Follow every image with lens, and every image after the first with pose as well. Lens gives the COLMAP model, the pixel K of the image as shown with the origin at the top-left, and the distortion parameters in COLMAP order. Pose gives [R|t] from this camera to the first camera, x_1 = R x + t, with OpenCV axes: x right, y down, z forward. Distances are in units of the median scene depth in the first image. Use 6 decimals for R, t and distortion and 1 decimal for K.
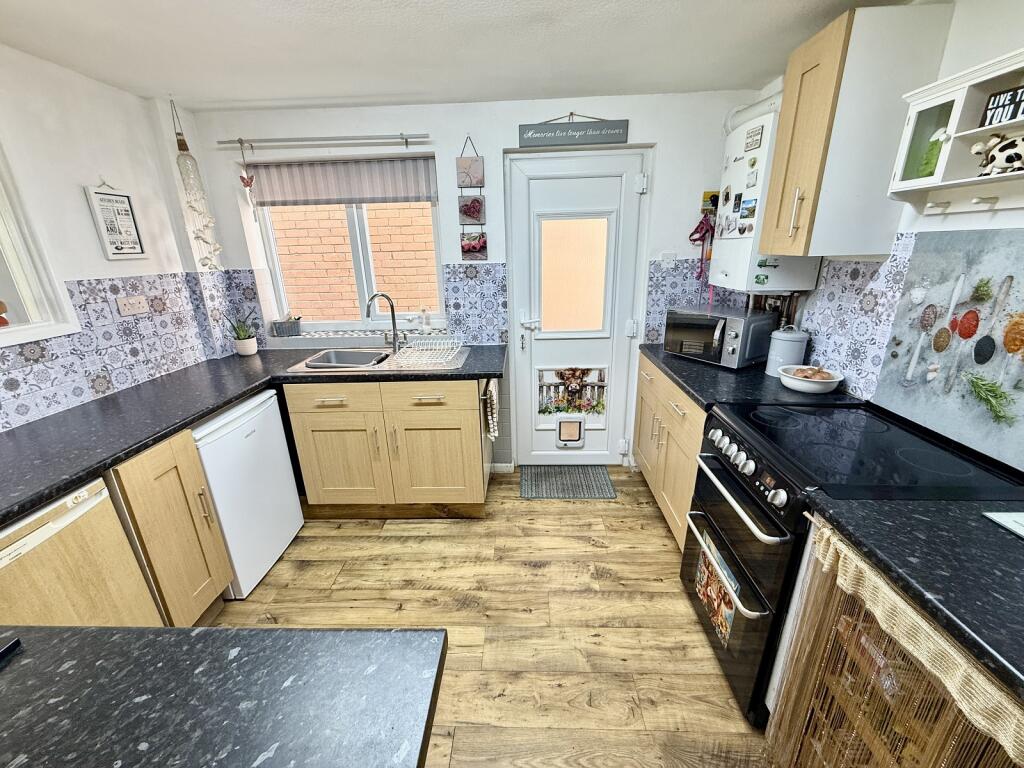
lens RADIAL K [[408.4, 0, 510.7], [0, 408.4, 384.0], [0, 0, 1]] dist [-0.000512, 0.000308]
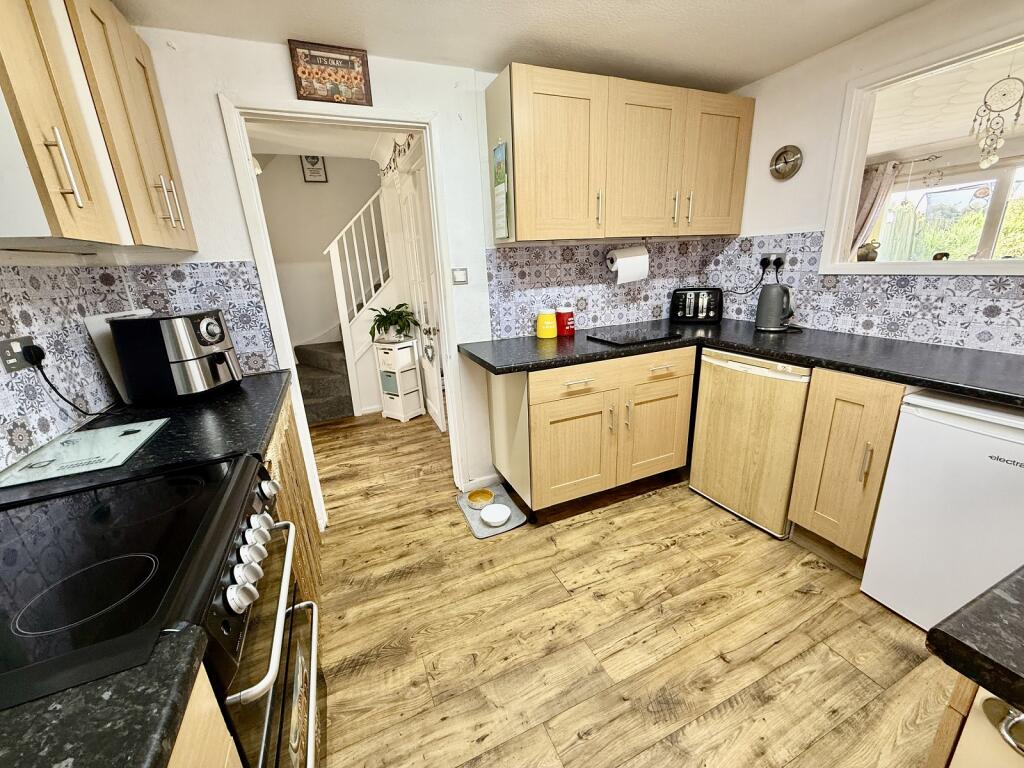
lens RADIAL K [[408.4, 0, 510.3], [0, 408.4, 386.0], [0, 0, 1]] dist [-0.000512, 0.000308]
pose [[-0.899819, 0.192243, -0.391622, 0.344879], [-0.068218, 0.824629, 0.561545, -0.334460], [0.430896, 0.532005, -0.728903, 1.277387]]
